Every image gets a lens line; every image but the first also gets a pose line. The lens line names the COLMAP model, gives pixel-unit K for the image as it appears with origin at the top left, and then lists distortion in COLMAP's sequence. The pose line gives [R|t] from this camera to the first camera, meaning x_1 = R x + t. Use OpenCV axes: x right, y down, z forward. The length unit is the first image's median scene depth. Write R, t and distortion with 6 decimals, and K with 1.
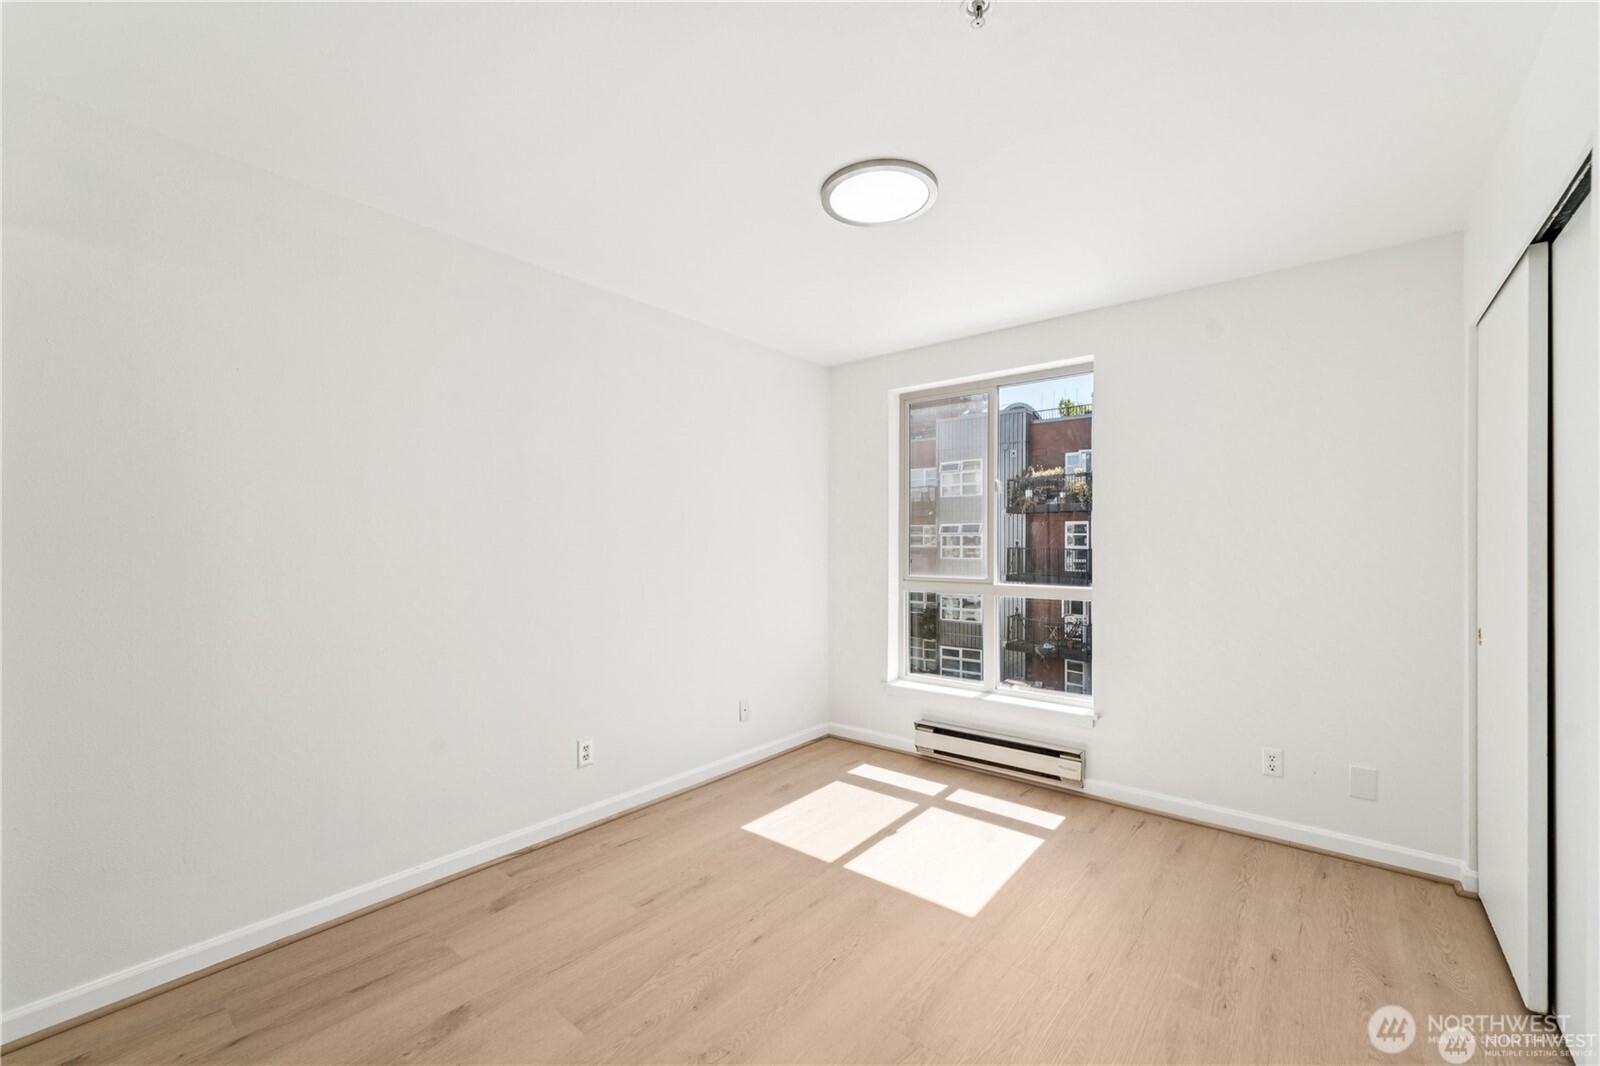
lens RADIAL K [[654.0, 0, 800.0], [0, 654.0, 537.7], [0, 0, 1]] dist [0.000914, -0.002091]
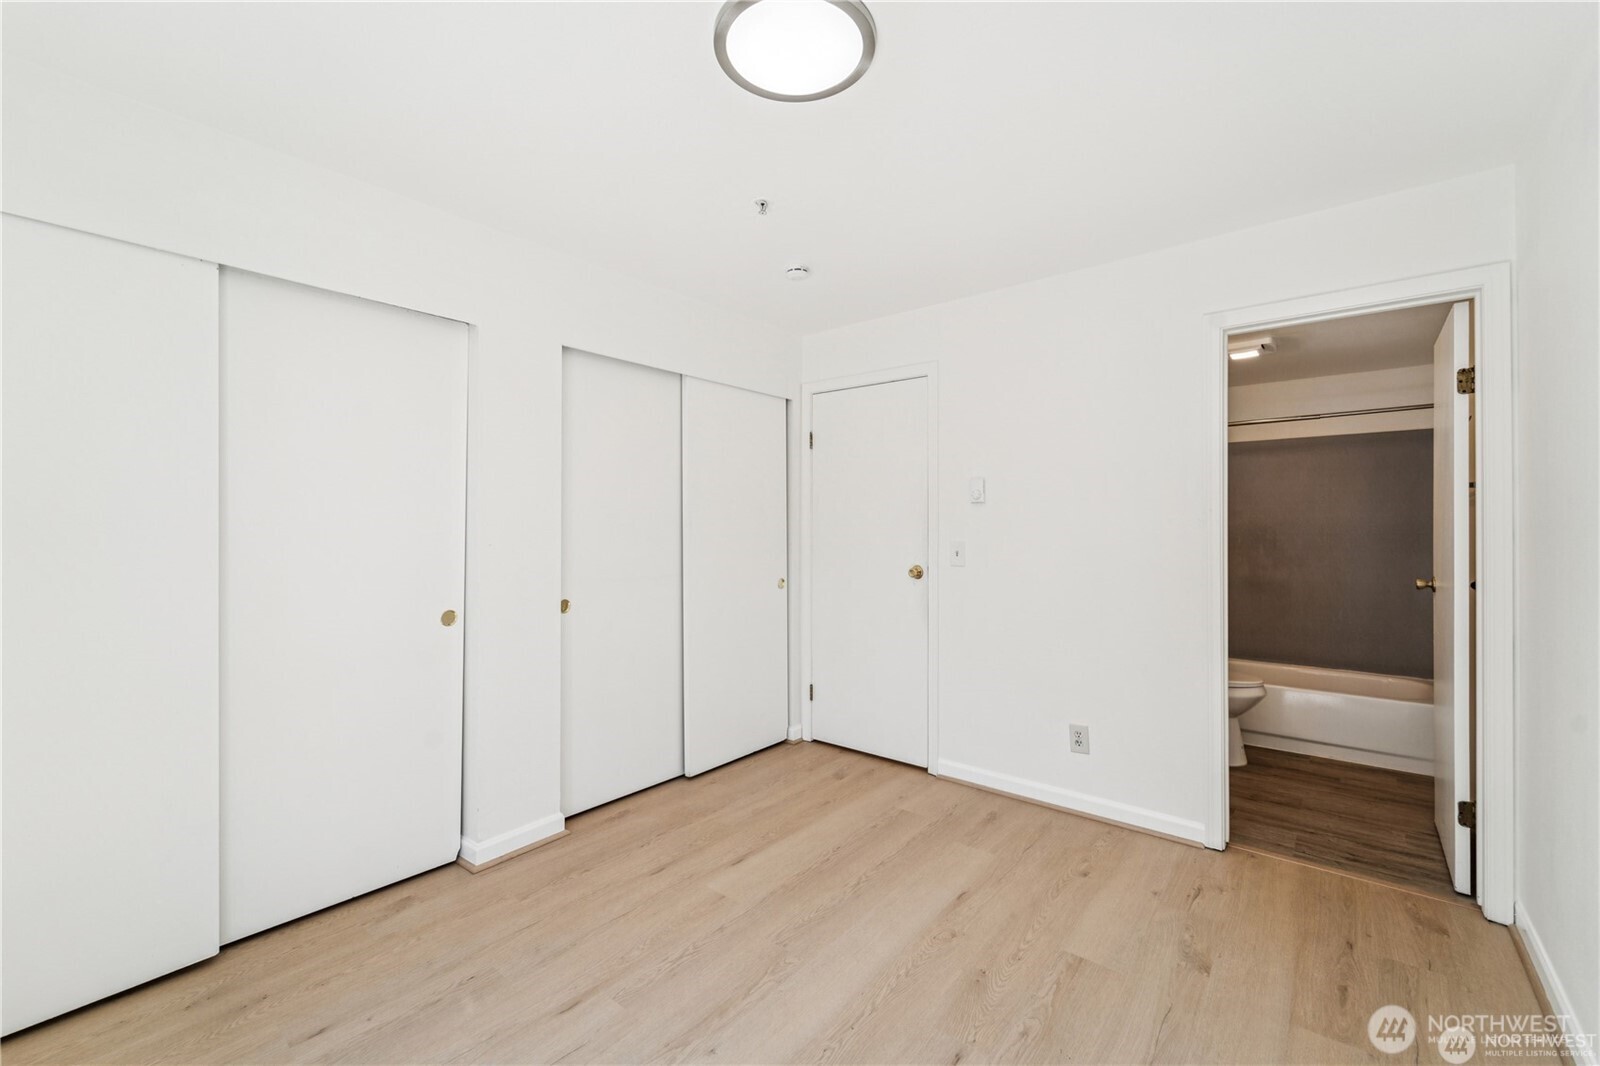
lens RADIAL K [[654.0, 0, 801.0], [0, 654.0, 529.2], [0, 0, 1]] dist [0.000914, -0.002091]
pose [[-0.999994, 0.002459, -0.002385, 0.128822], [0.002461, 0.999997, -0.000880, 0.012104], [0.002383, -0.000886, -0.999997, 2.002474]]
